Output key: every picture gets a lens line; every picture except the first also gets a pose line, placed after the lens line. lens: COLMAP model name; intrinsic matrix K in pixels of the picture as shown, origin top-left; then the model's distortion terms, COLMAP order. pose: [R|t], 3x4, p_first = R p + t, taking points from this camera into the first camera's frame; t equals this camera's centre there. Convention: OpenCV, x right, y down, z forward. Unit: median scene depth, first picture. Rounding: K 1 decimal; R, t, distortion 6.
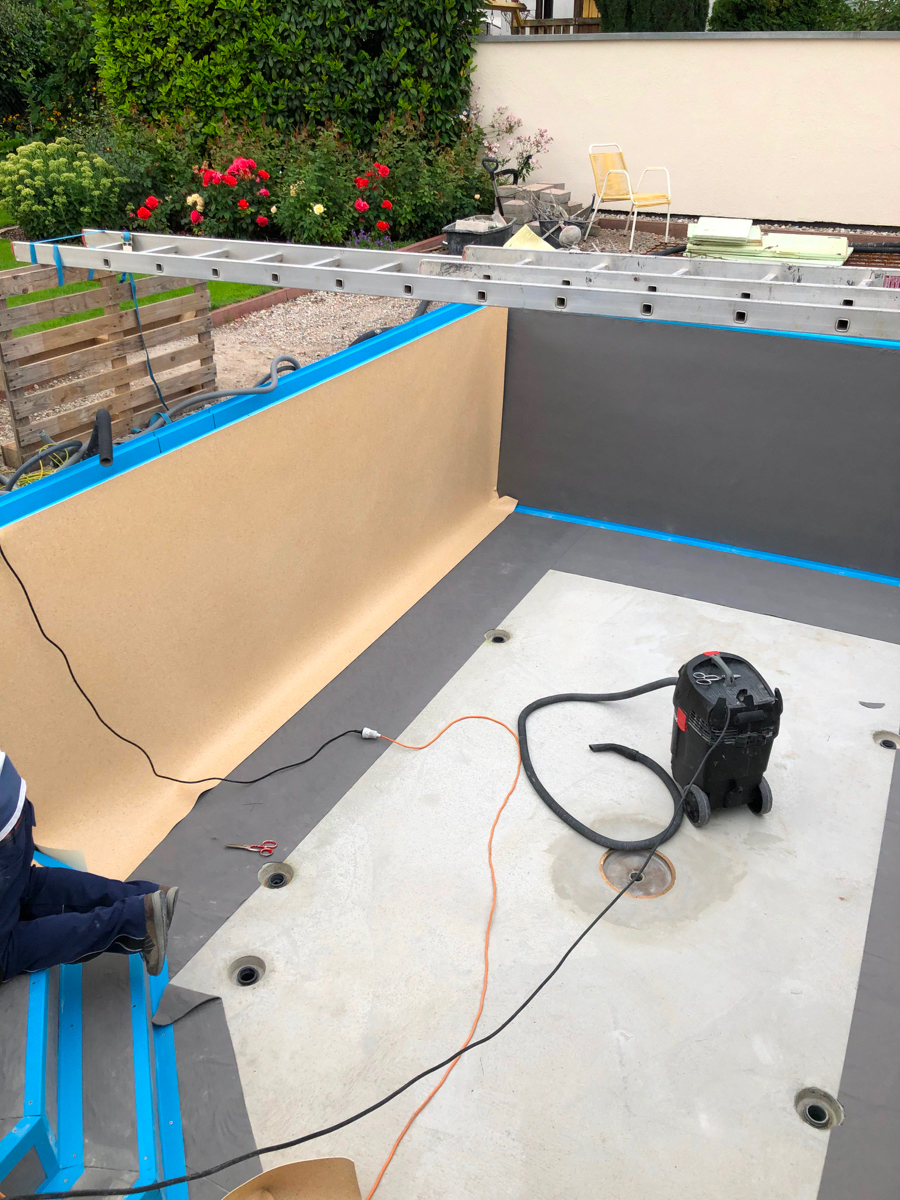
lens RADIAL K [[973.1, 0, 451.4], [0, 973.1, 608.4], [0, 0, 1]] dist [0.016291, 0.007022]
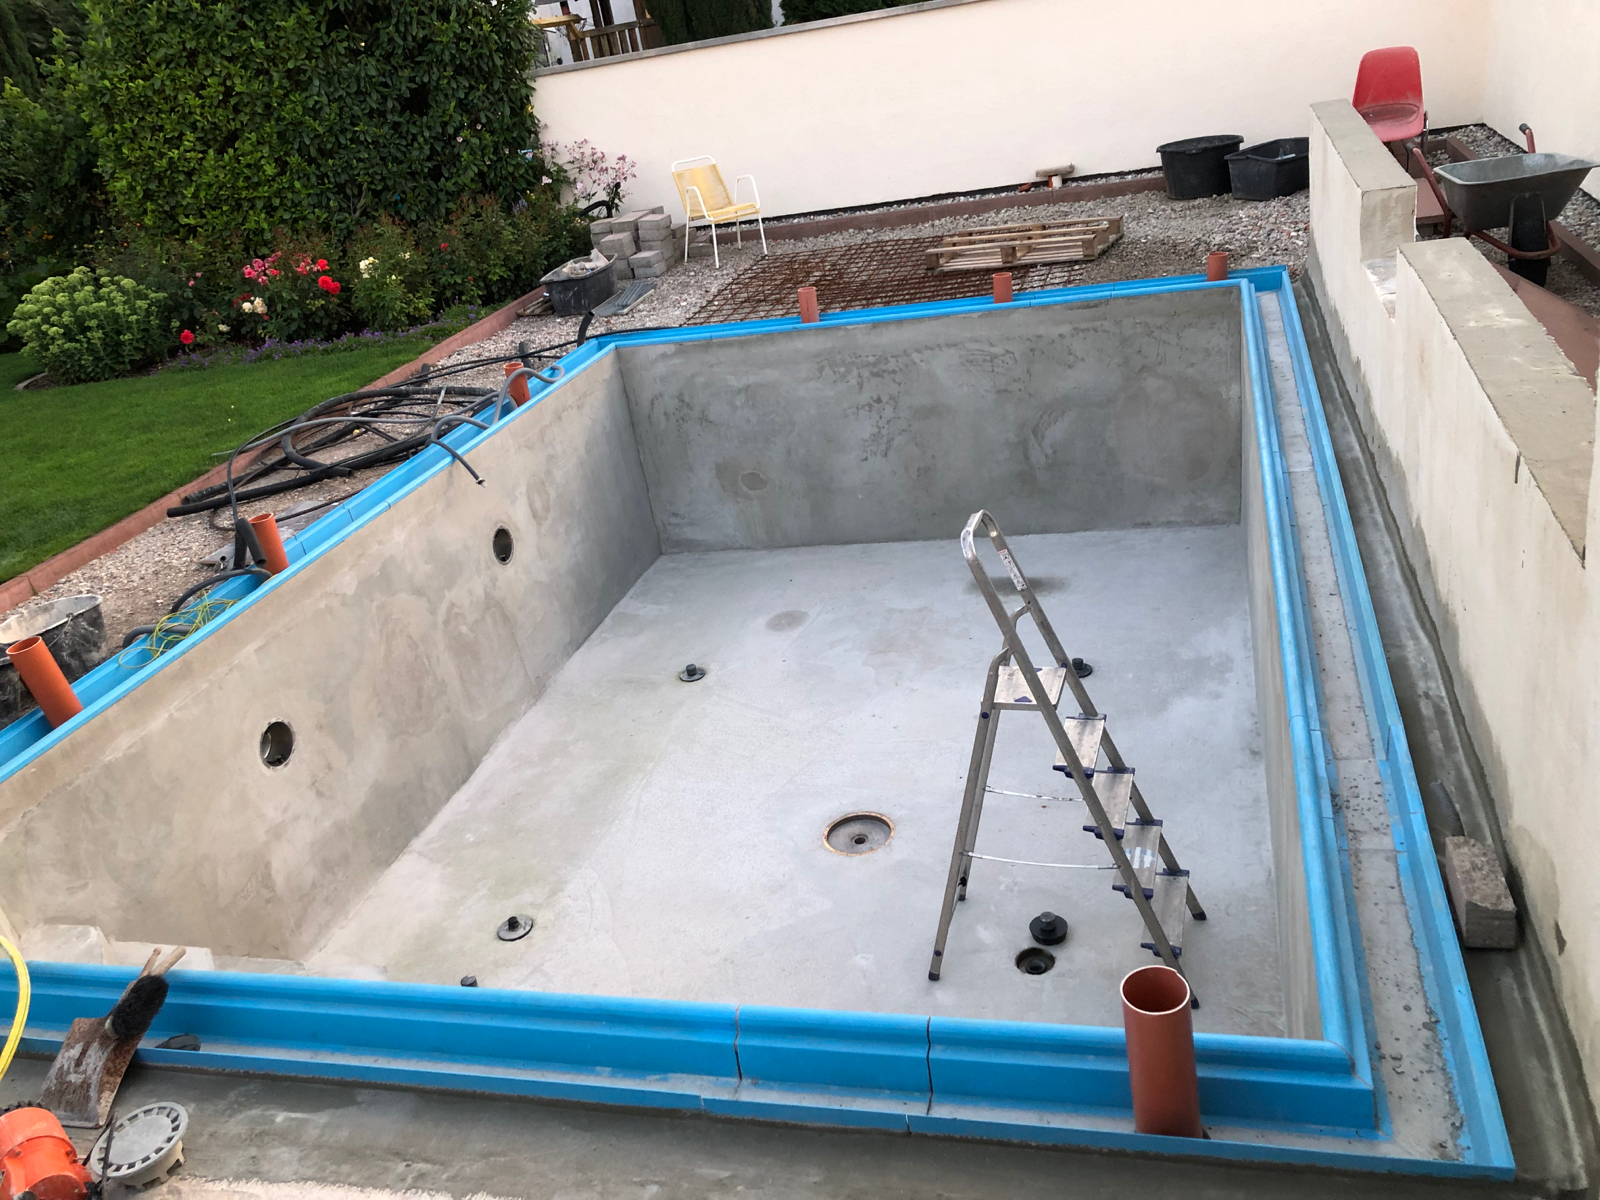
lens RADIAL K [[1297.5, 0, 801.9], [0, 1297.5, 594.2], [0, 0, 1]] dist [0.016291, 0.007022]
pose [[0.965855, -0.225480, 0.127605, 0.005260], [0.237959, 0.966840, -0.092713, 0.056703], [-0.102469, 0.119912, 0.987482, -0.163919]]
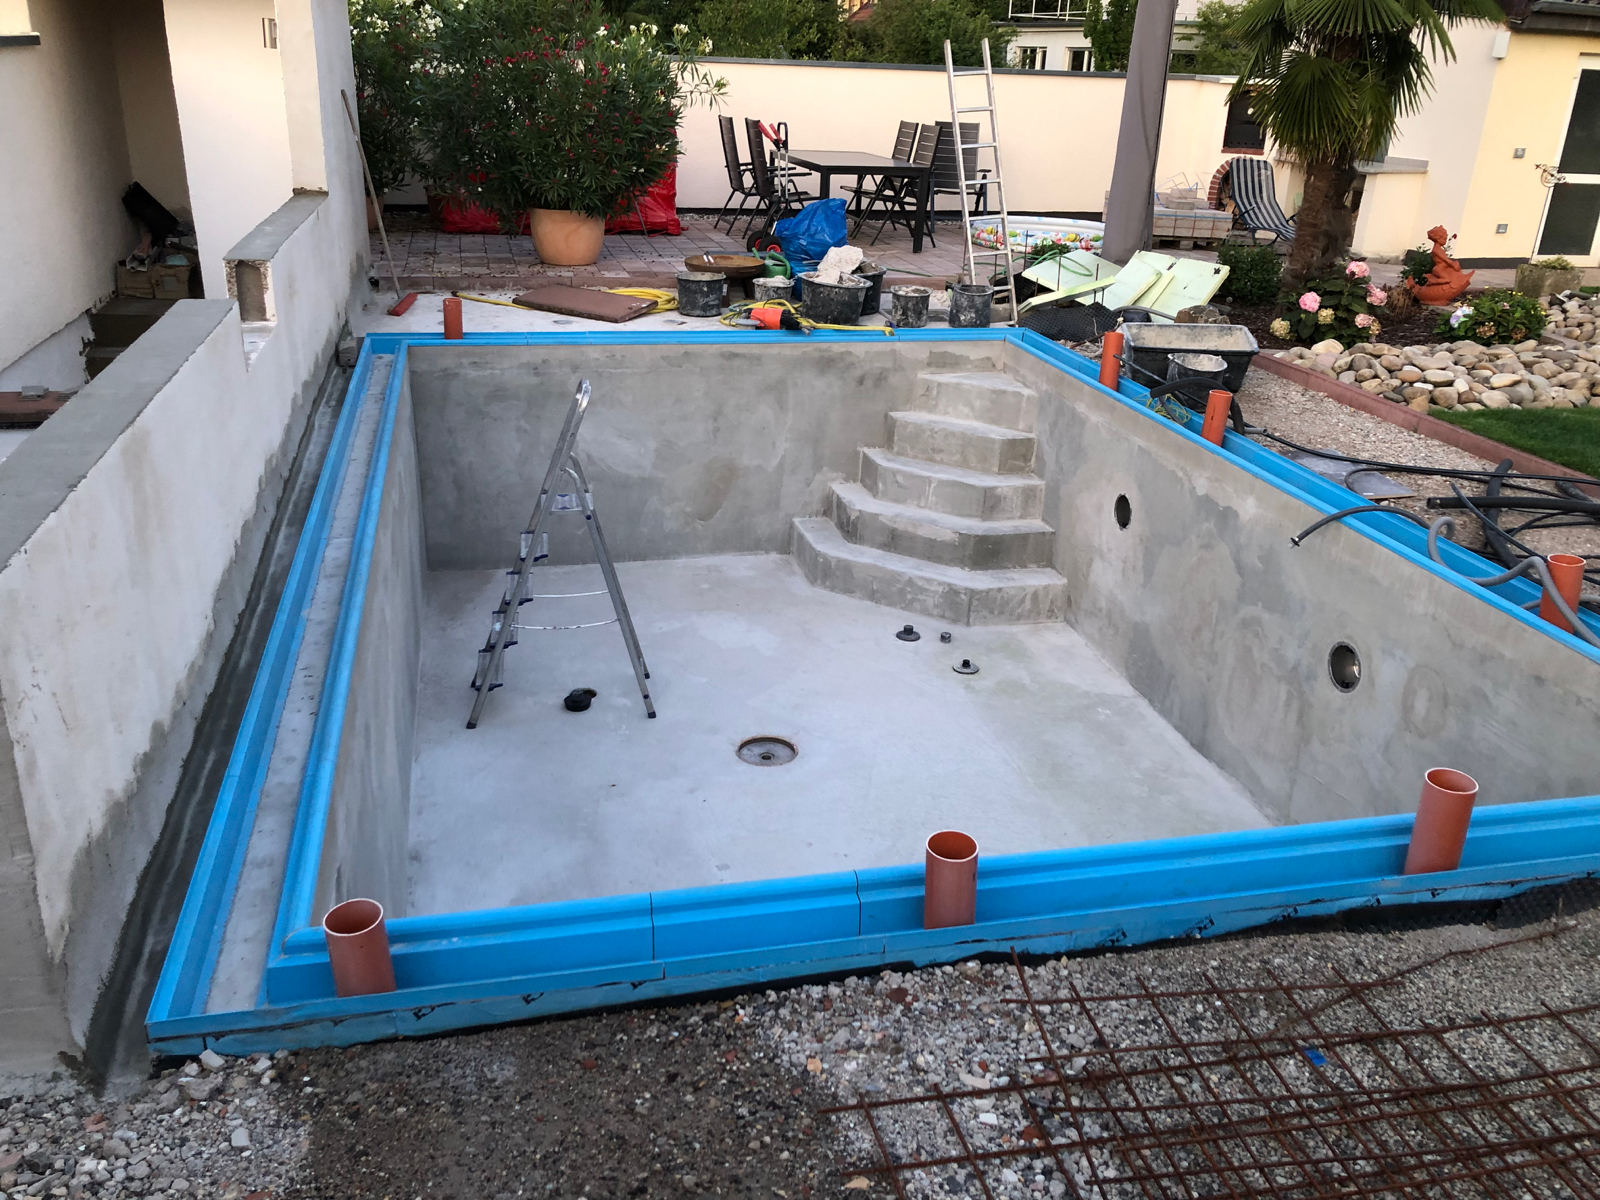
lens RADIAL K [[1297.5, 0, 796.4], [0, 1297.5, 596.4], [0, 0, 1]] dist [0.016291, 0.007022]
pose [[-0.755333, 0.233096, -0.612485, 0.443007], [-0.349889, 0.646811, 0.677652, -0.380367], [0.554120, 0.726155, -0.407000, 0.620163]]
